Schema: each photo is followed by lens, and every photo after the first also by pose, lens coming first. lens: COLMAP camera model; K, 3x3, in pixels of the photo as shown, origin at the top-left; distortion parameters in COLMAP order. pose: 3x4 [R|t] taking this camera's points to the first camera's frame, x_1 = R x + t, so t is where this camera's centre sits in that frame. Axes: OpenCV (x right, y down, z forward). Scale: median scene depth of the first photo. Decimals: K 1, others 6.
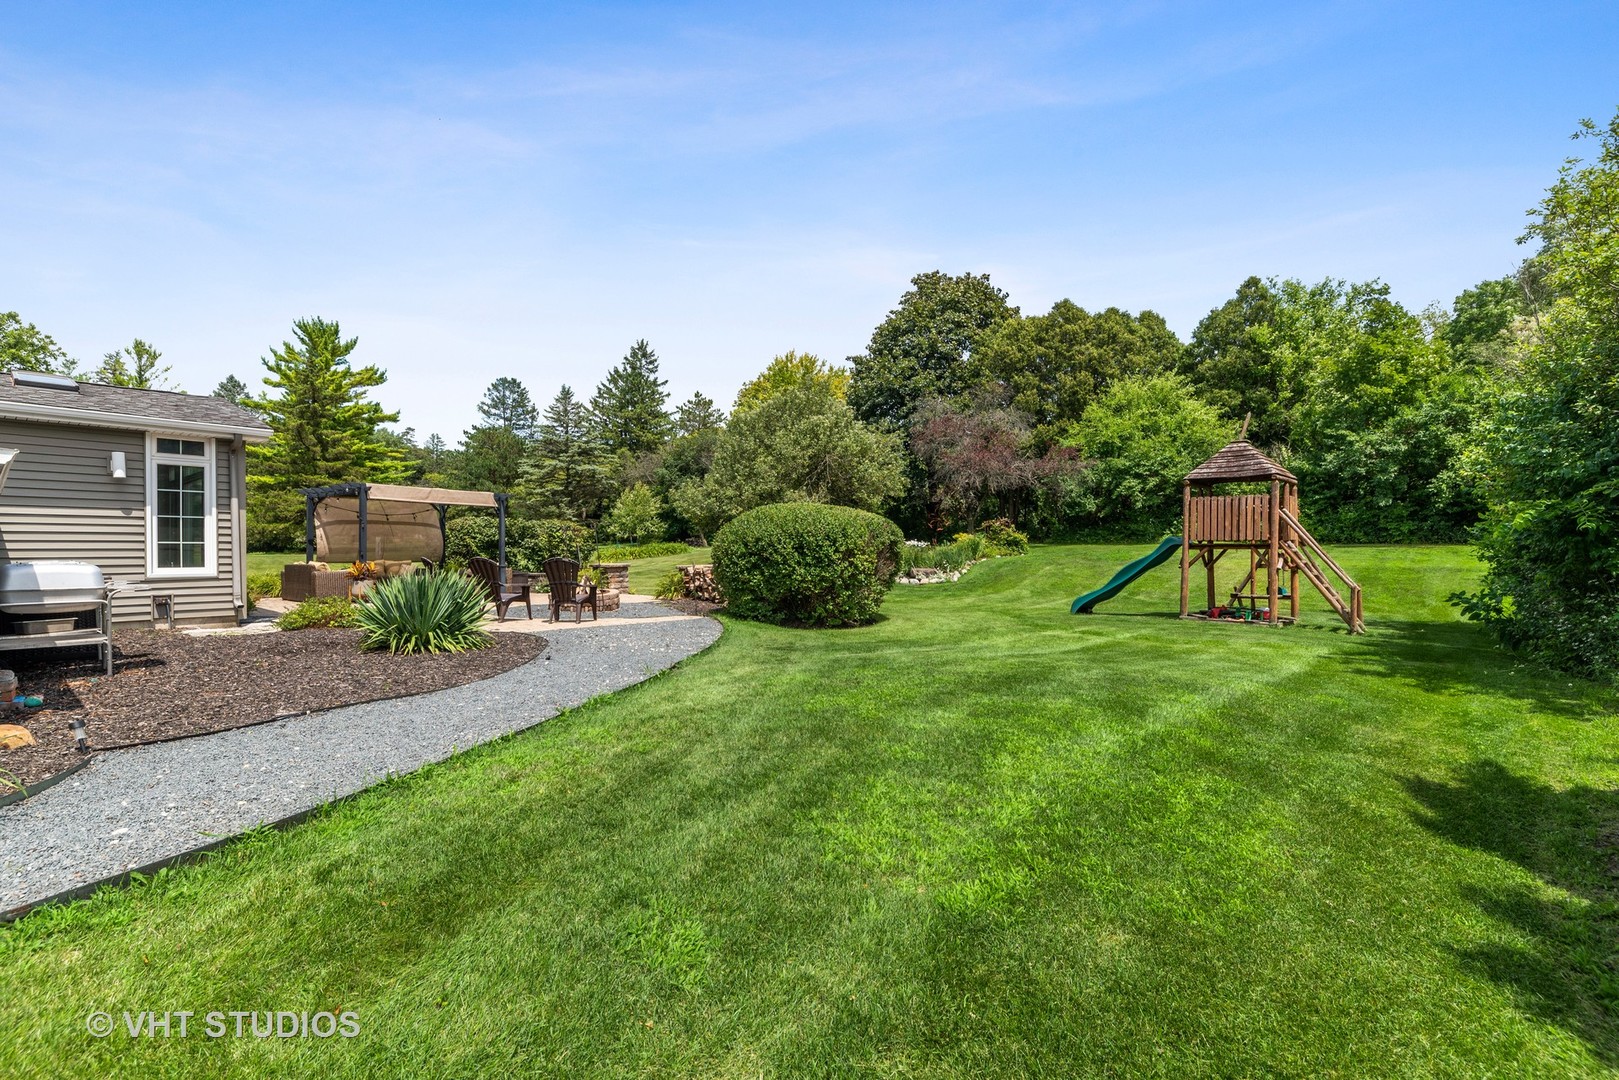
lens RADIAL K [[708.5, 0, 810.9], [0, 708.5, 557.2], [0, 0, 1]] dist [0.001369, 0.000614]
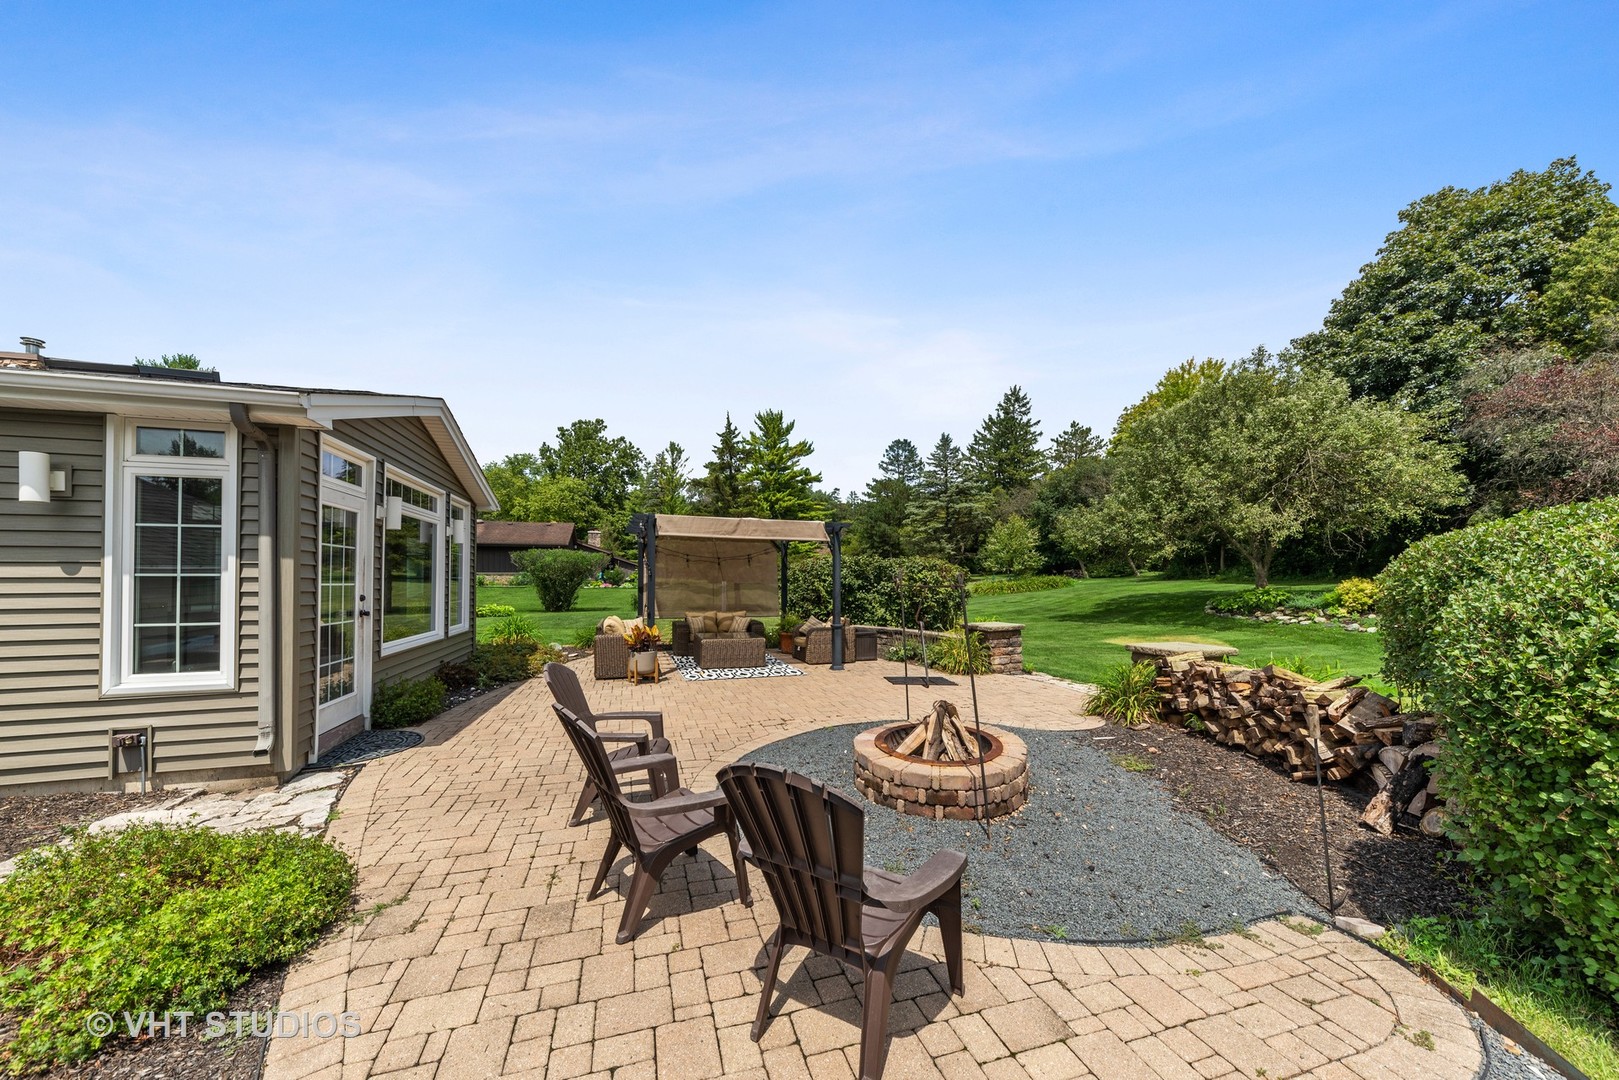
lens RADIAL K [[565.6, 0, 814.9], [0, 565.6, 566.9], [0, 0, 1]] dist [-0.000807, -0.001898]
pose [[0.843343, -0.010669, -0.537269, -0.070555], [-0.004108, 0.999646, -0.026299, -0.014064], [0.537359, 0.024386, 0.843001, 0.236122]]
